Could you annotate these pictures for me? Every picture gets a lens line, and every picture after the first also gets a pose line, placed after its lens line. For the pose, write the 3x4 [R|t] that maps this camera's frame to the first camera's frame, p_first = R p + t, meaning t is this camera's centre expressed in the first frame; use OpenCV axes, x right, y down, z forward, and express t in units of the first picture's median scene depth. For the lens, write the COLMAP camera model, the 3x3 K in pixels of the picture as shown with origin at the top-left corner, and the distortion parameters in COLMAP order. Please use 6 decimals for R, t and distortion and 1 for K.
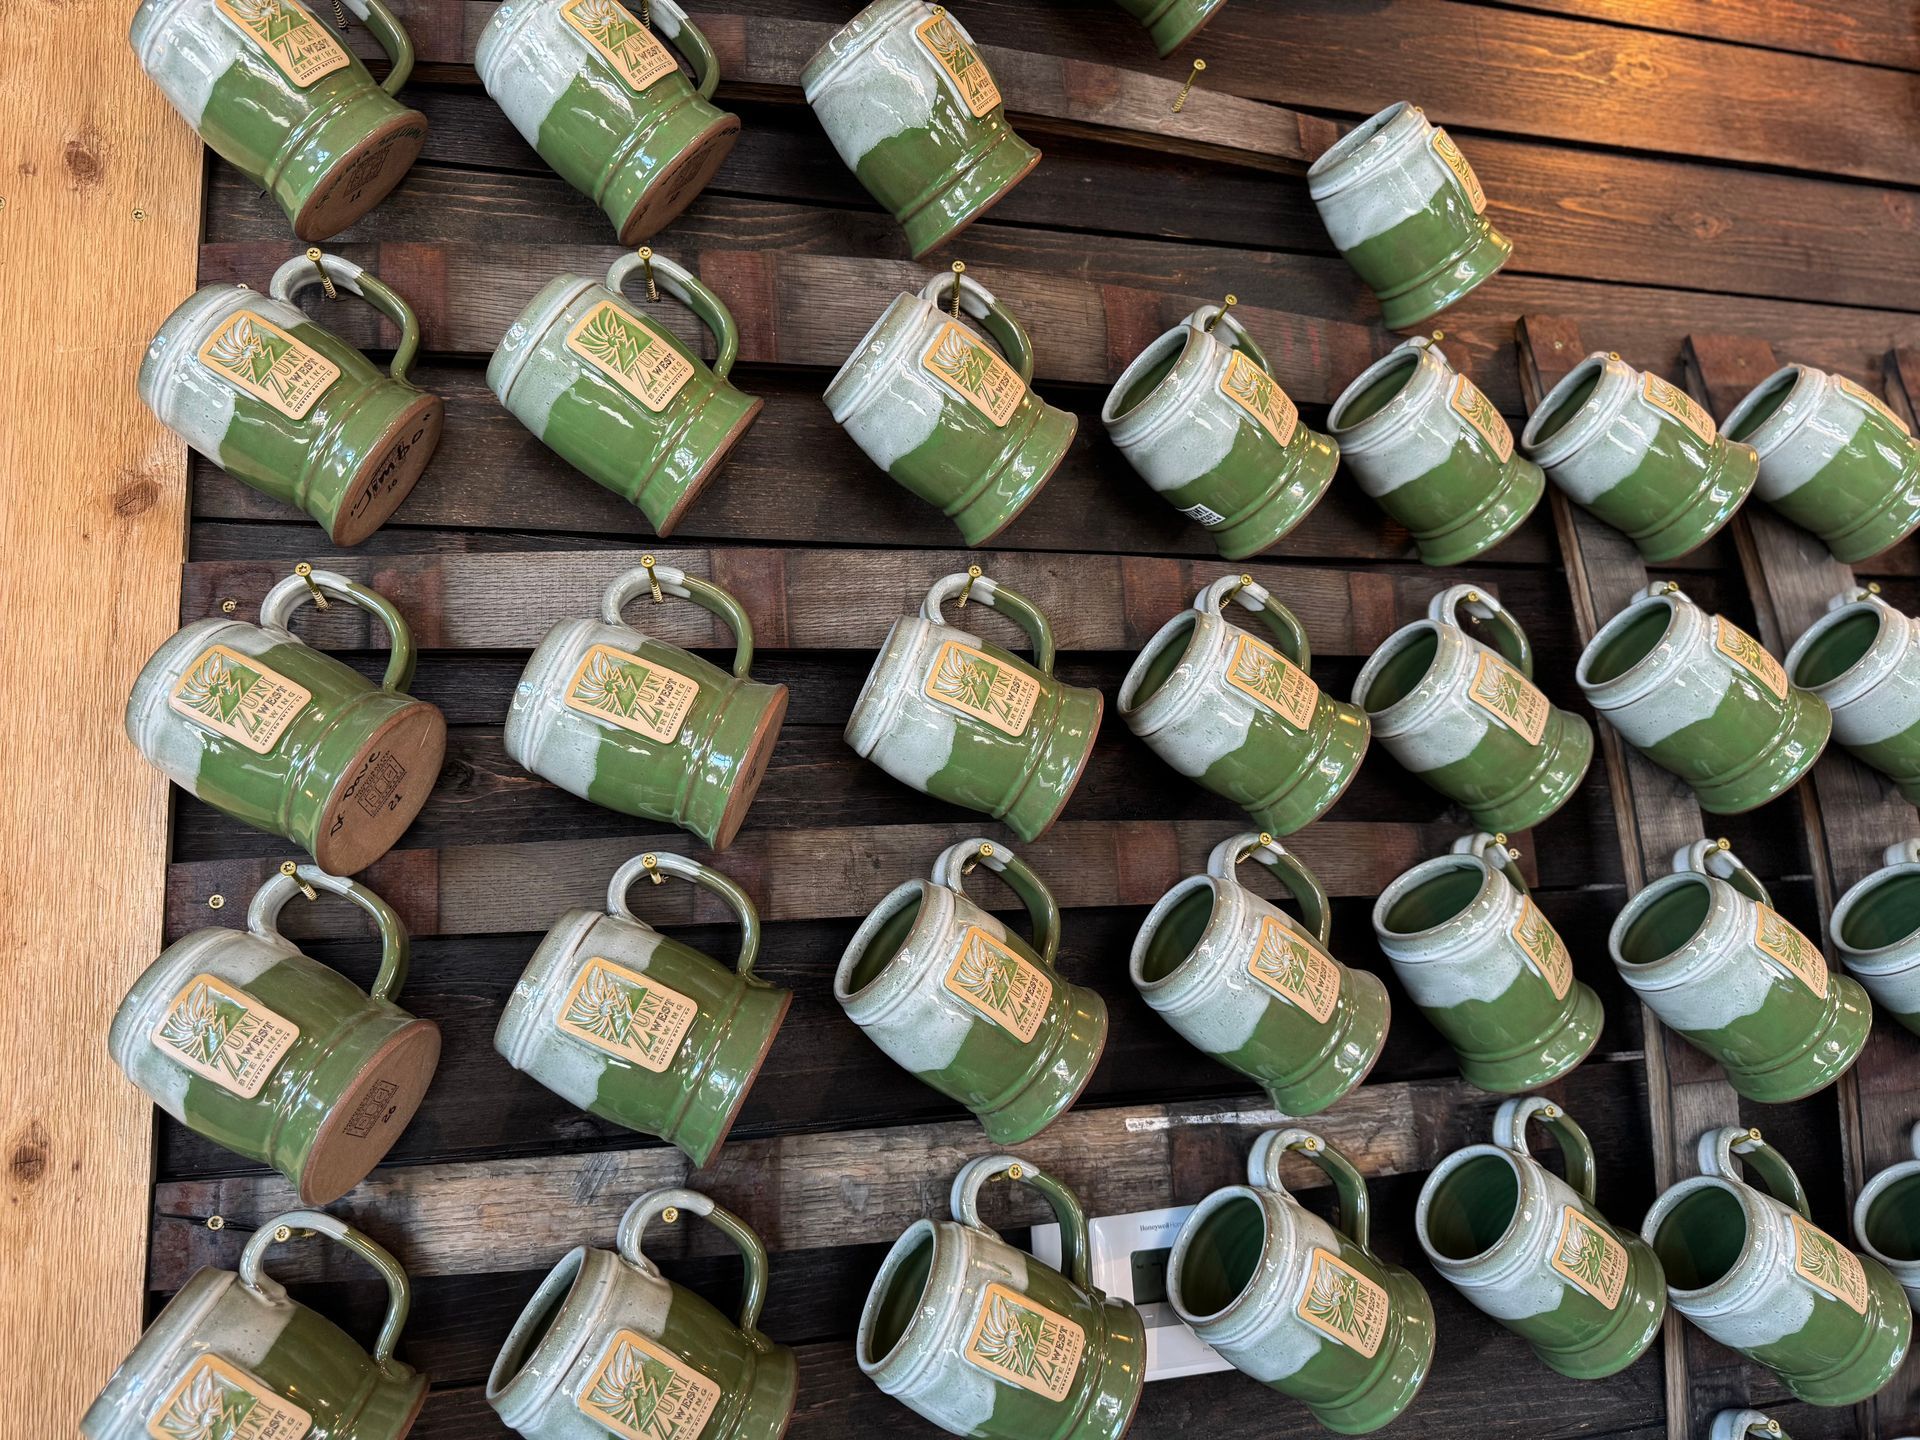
lens RADIAL K [[1481.9, 0, 960.0], [0, 1481.9, 720.0], [0, 0, 1]] dist [-0.041030, -0.005492]
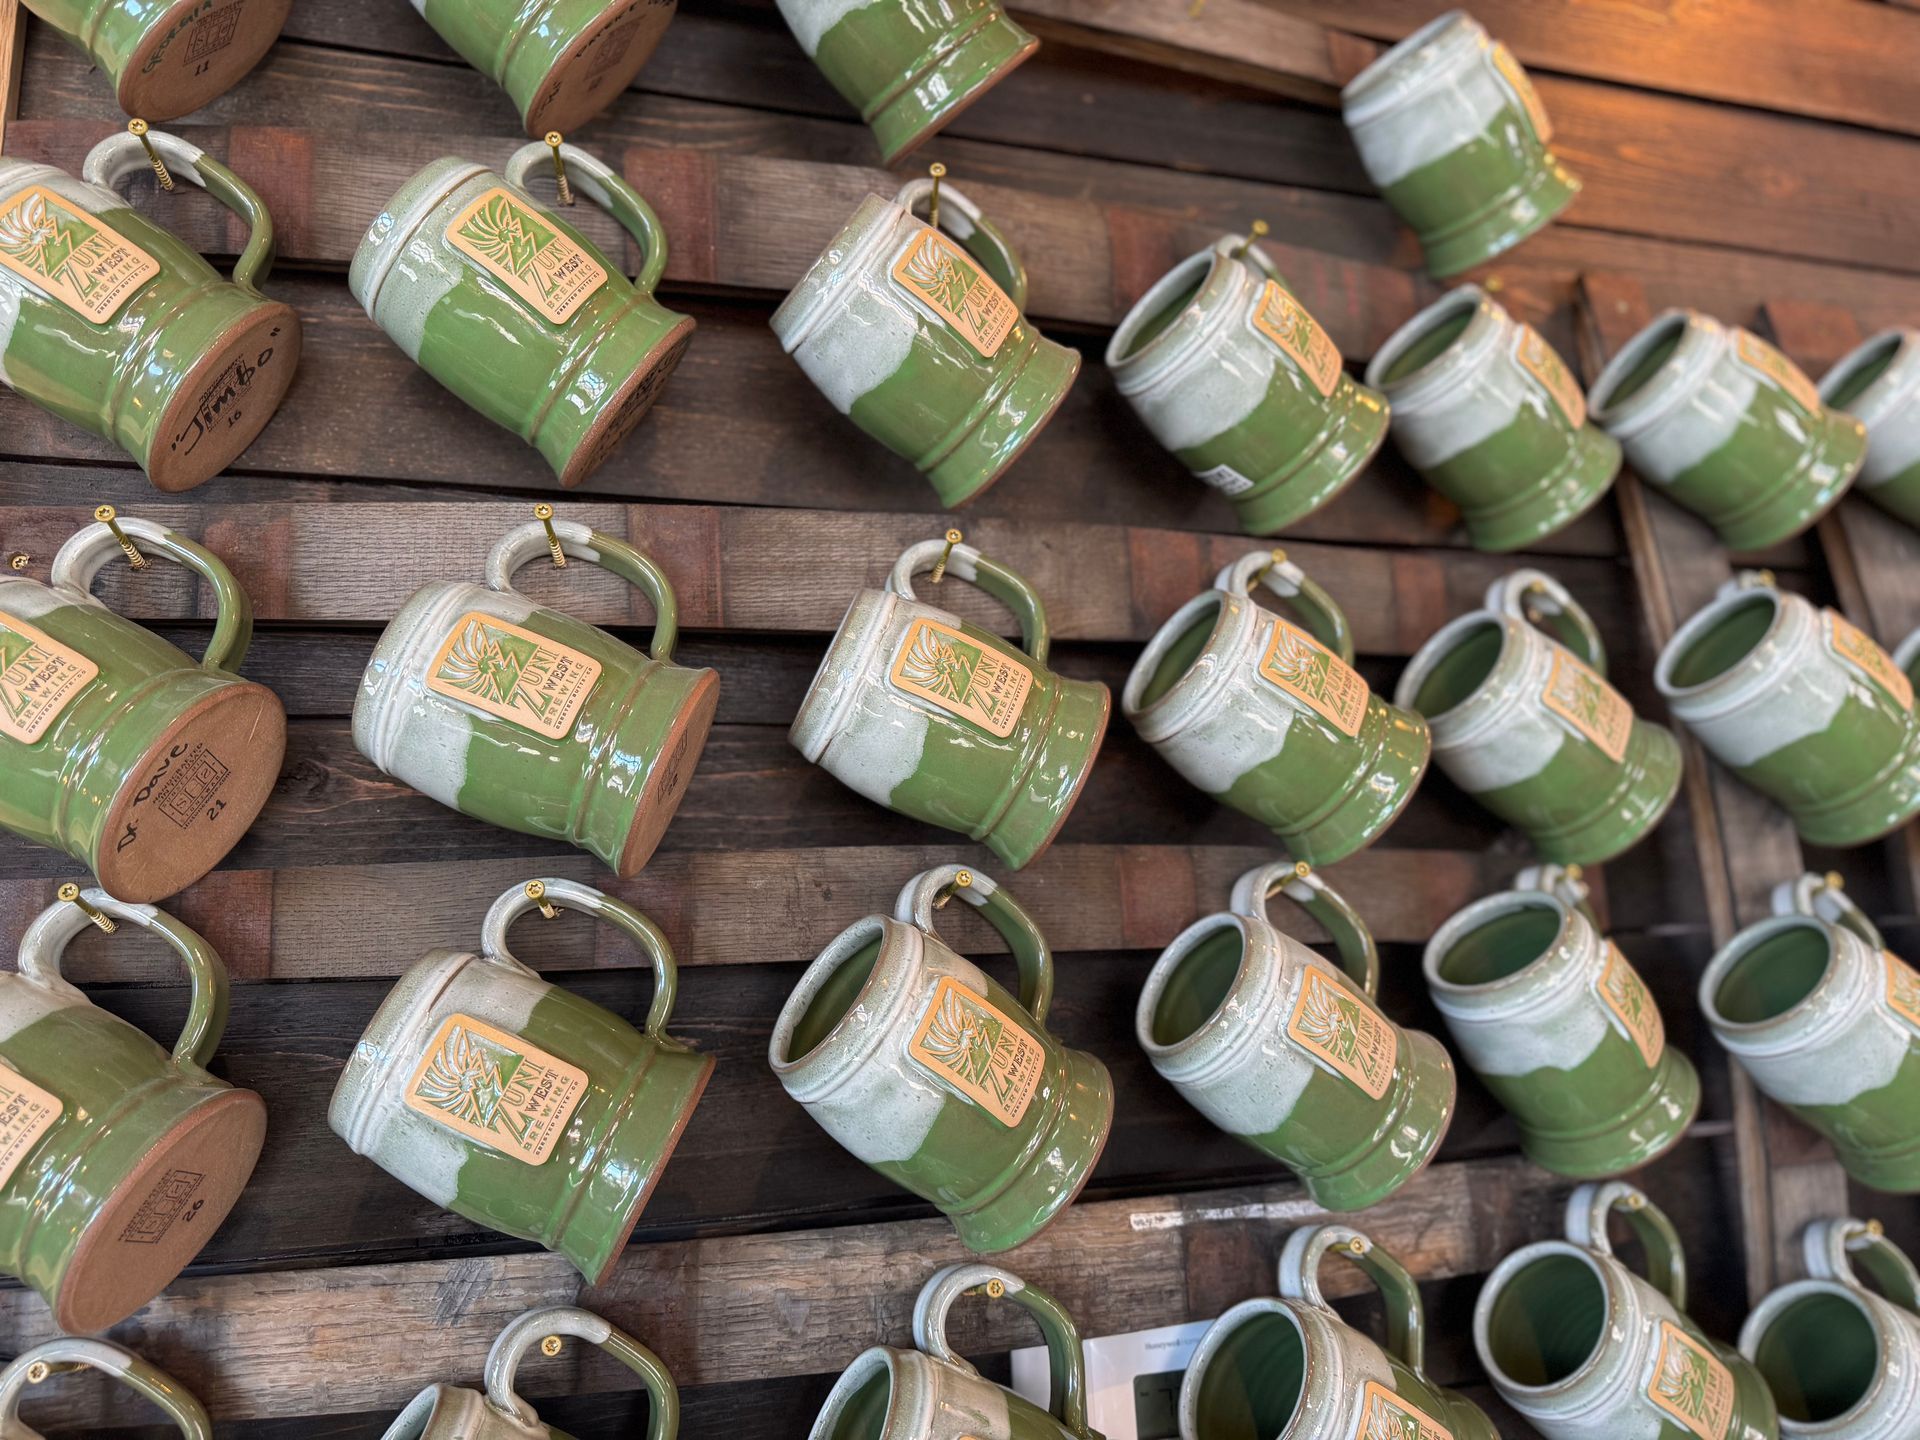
lens RADIAL K [[1481.9, 0, 960.0], [0, 1481.9, 720.0], [0, 0, 1]] dist [-0.041030, -0.005492]
pose [[0.999650, 0.013843, 0.022538, -0.003163], [-0.013470, 0.999772, -0.016594, 0.014243], [-0.022763, 0.016284, 0.999608, 0.192252]]
